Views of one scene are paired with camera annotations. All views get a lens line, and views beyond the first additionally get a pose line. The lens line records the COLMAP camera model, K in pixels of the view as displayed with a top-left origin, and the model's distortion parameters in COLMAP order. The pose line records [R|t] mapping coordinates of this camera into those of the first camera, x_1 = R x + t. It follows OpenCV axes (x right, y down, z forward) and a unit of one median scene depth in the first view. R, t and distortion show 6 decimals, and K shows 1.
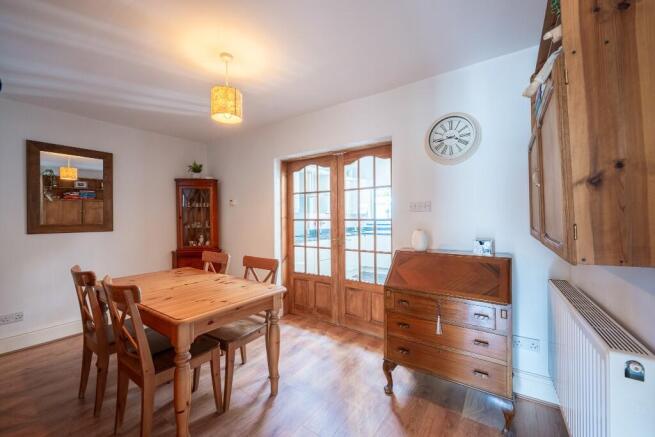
lens RADIAL K [[260.6, 0, 324.5], [0, 260.6, 216.8], [0, 0, 1]] dist [-0.000477, -0.000019]
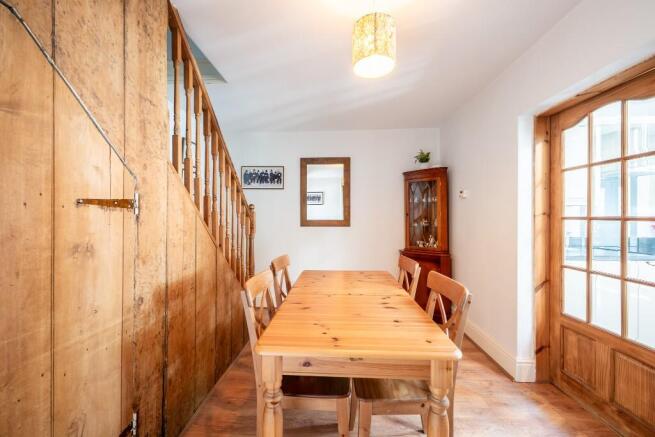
lens RADIAL K [[260.6, 0, 329.1], [0, 260.6, 217.4], [0, 0, 1]] dist [-0.000477, -0.000019]
pose [[0.542268, 0.007378, -0.840173, 0.076336], [0.001842, 0.999949, 0.009970, 0.003967], [0.840204, -0.006954, 0.542226, 0.295138]]
